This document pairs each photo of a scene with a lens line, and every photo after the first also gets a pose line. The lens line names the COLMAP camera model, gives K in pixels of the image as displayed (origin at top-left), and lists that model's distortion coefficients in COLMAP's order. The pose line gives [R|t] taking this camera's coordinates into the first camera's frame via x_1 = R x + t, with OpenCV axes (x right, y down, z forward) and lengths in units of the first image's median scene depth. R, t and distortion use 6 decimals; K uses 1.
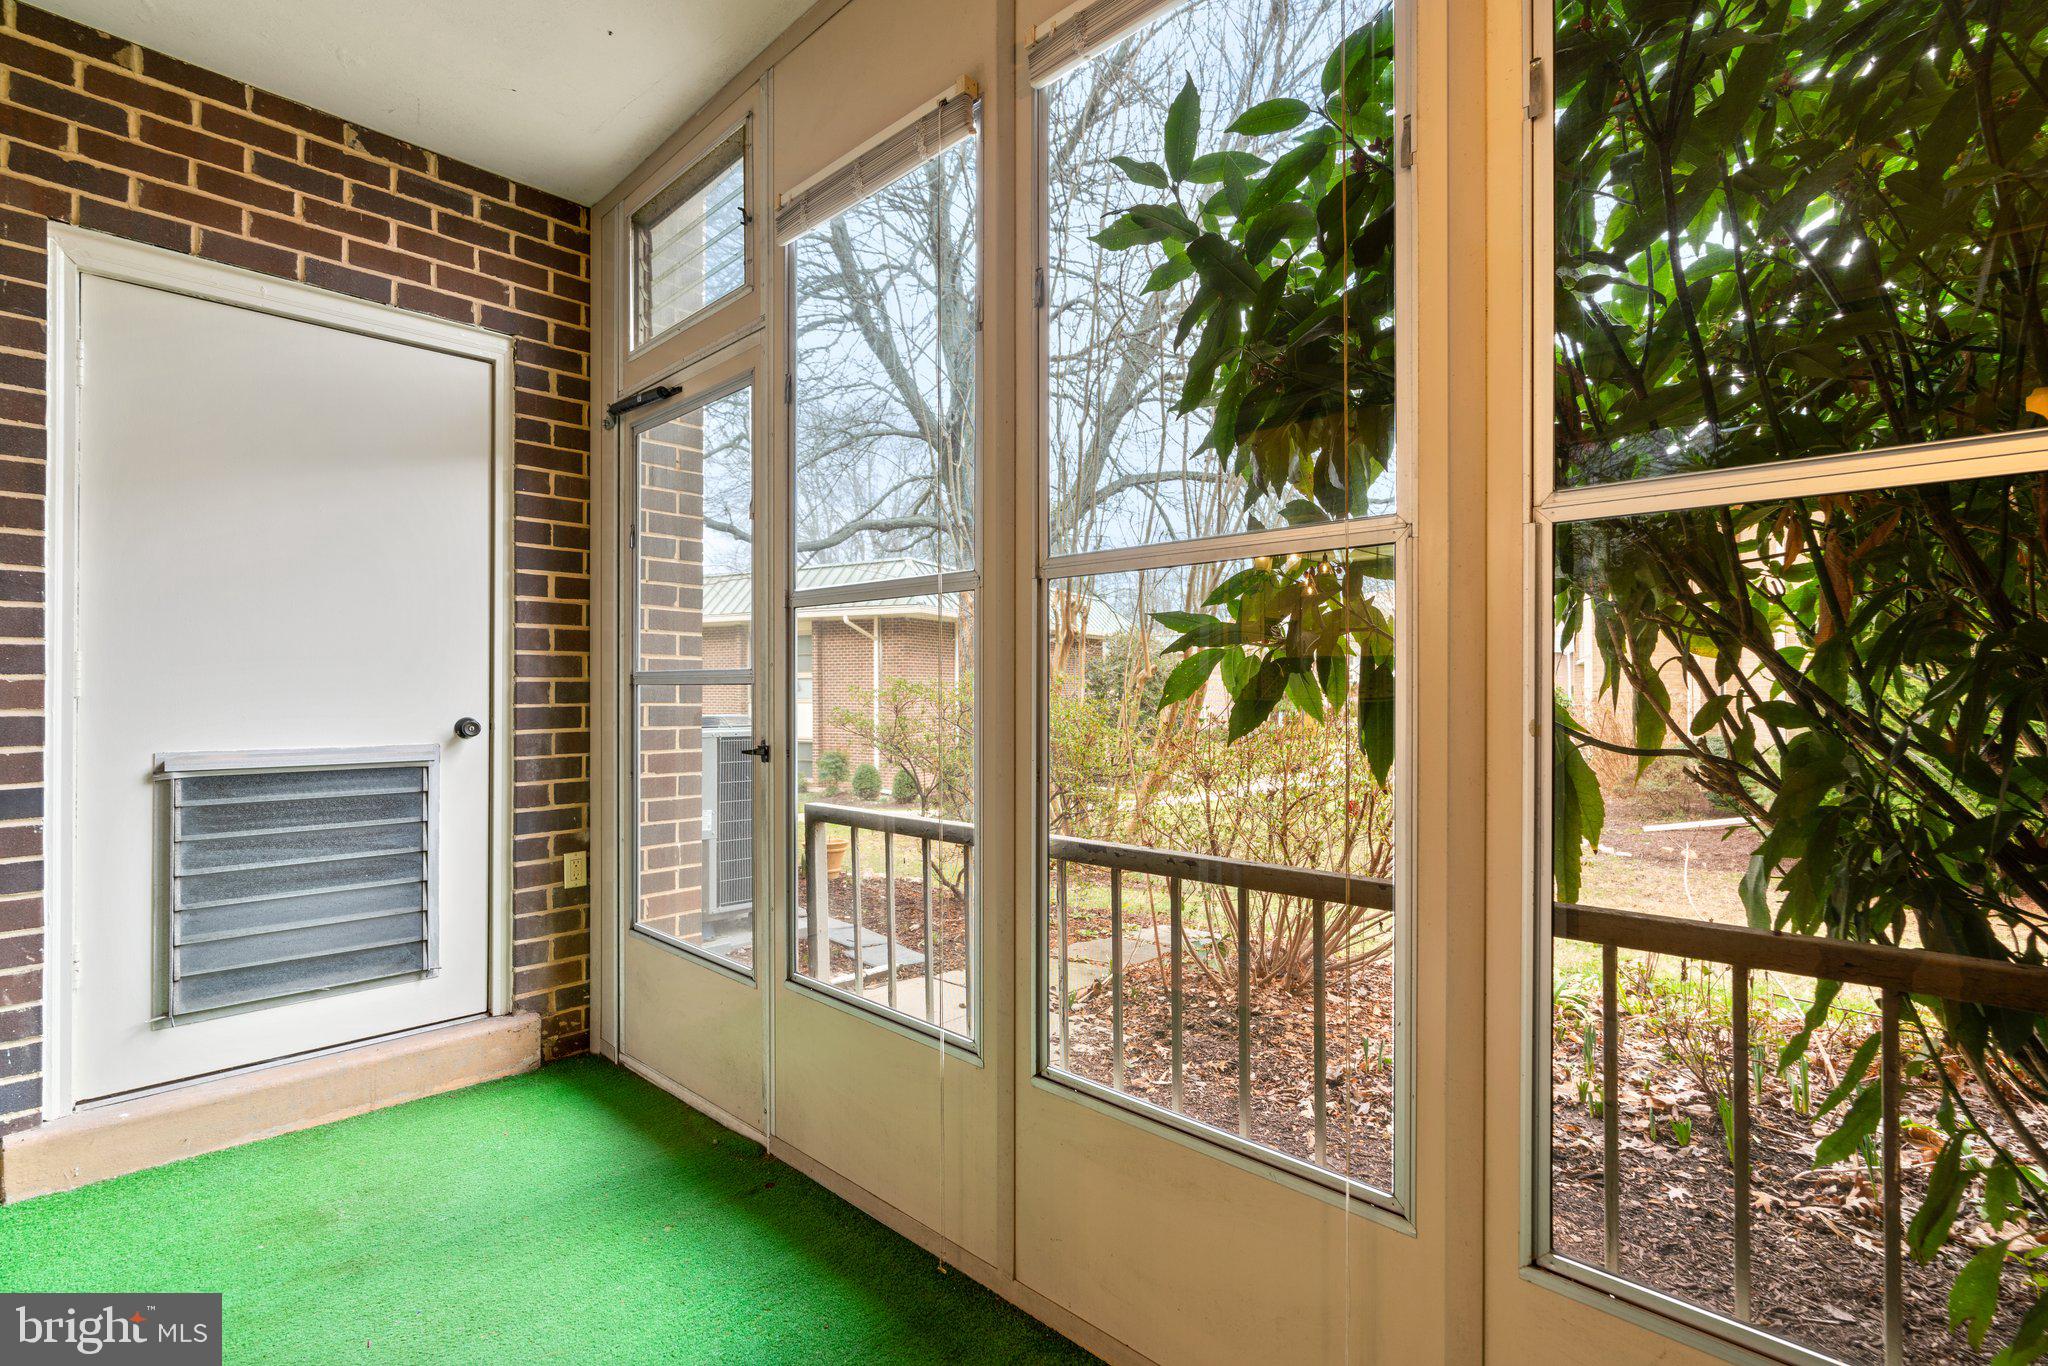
lens RADIAL K [[920.6, 0, 1027.4], [0, 920.6, 682.5], [0, 0, 1]] dist [-0.021806, 0.011321]
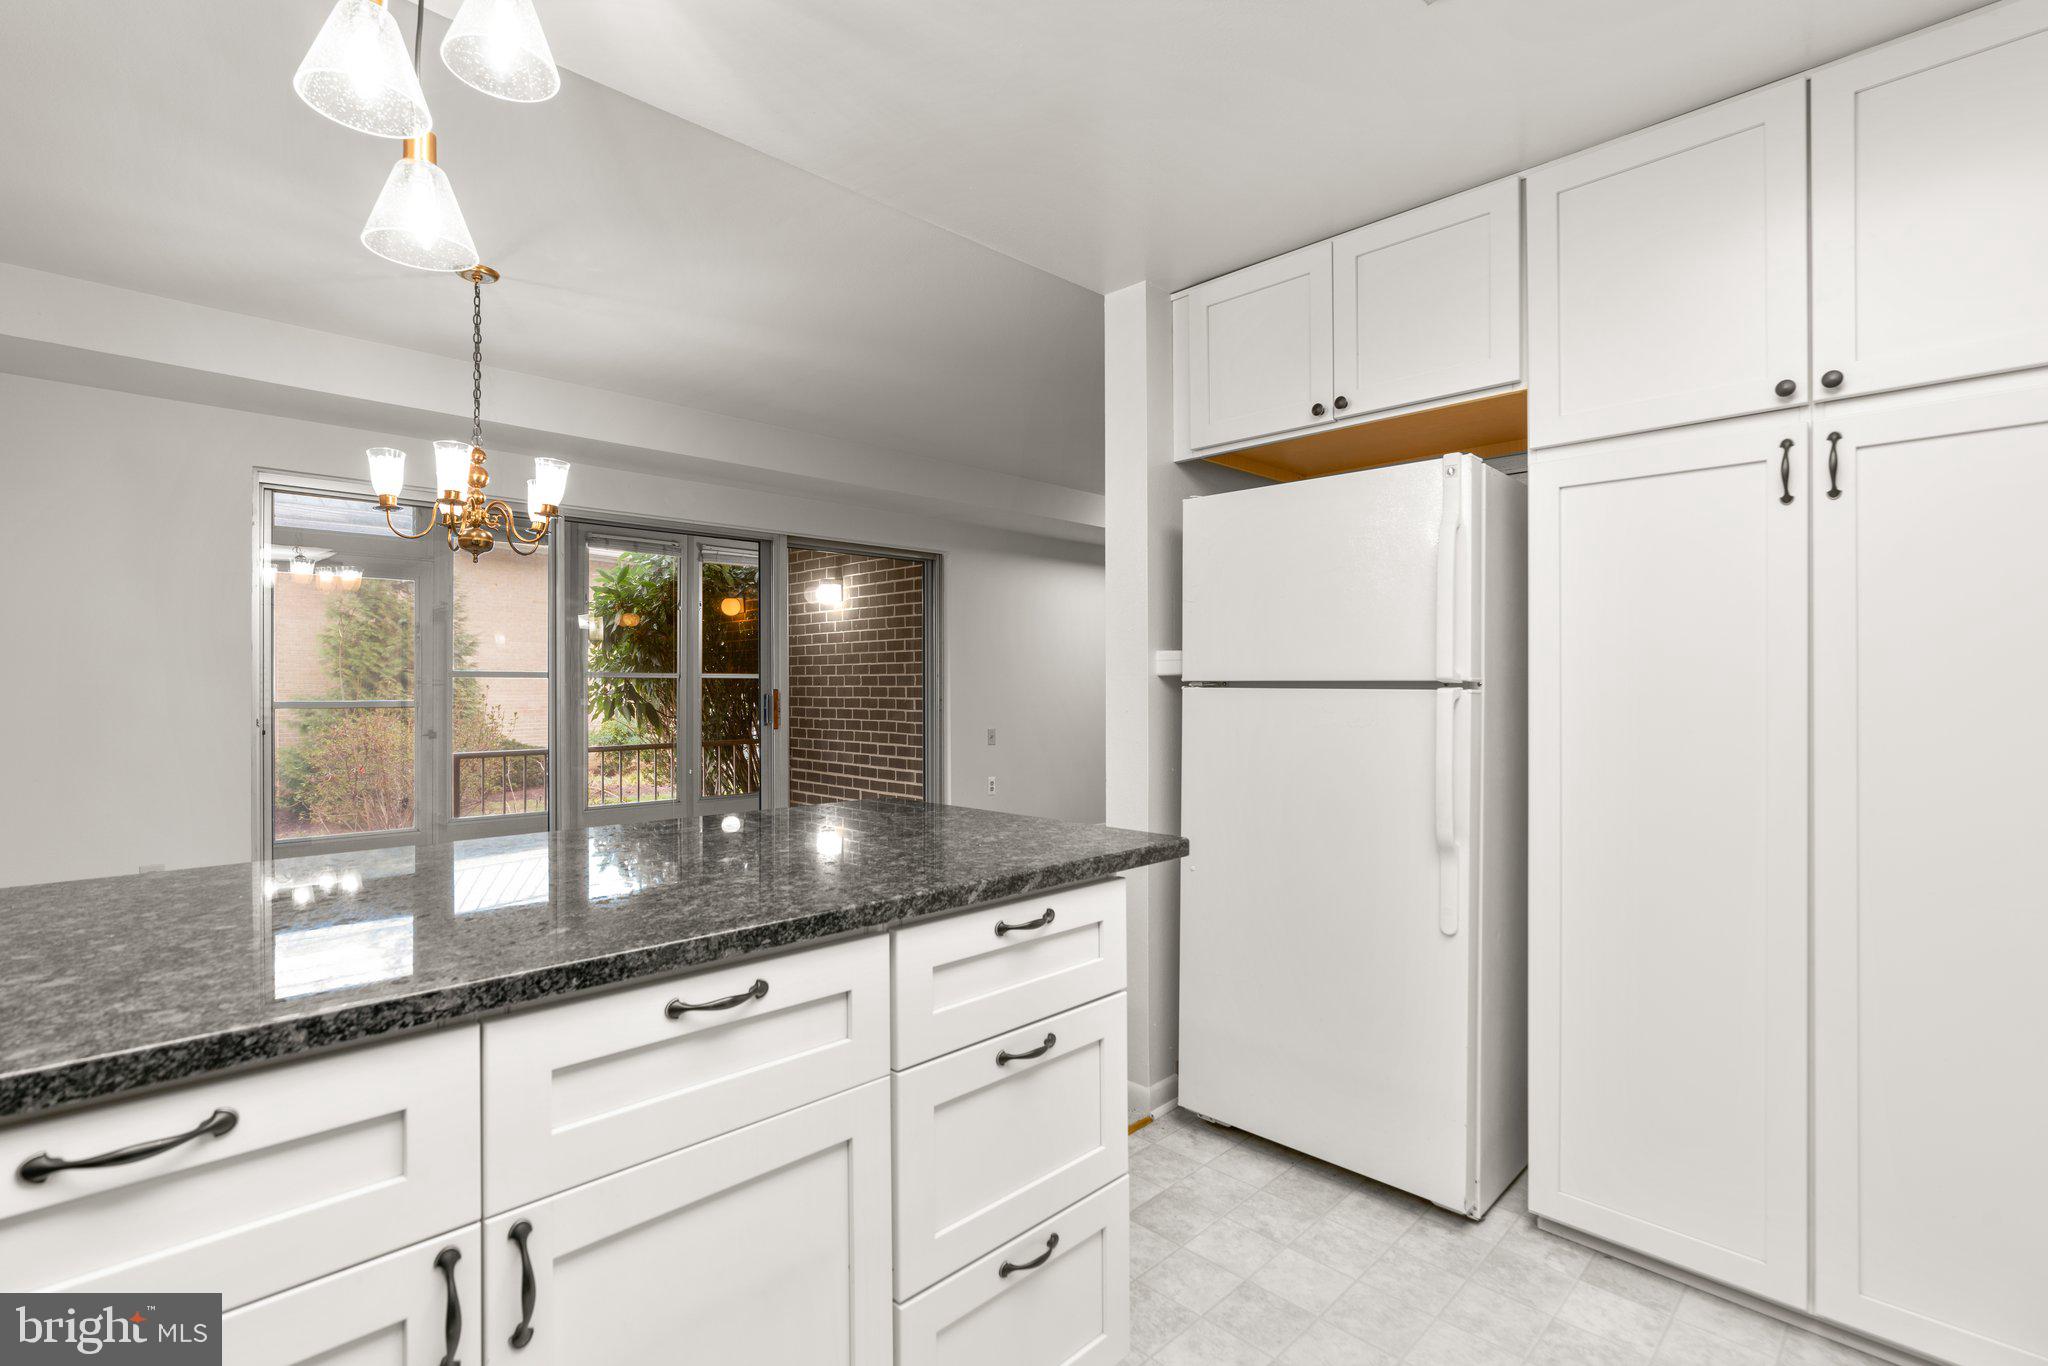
lens RADIAL K [[947.6, 0, 1013.1], [0, 947.6, 685.3], [0, 0, 1]] dist [-0.013358, 0.000020]
pose [[0.043416, 0.004537, 0.999047, -3.279031], [-0.006521, 0.999970, -0.004258, -0.068208], [-0.999036, -0.006330, 0.043445, -0.791097]]
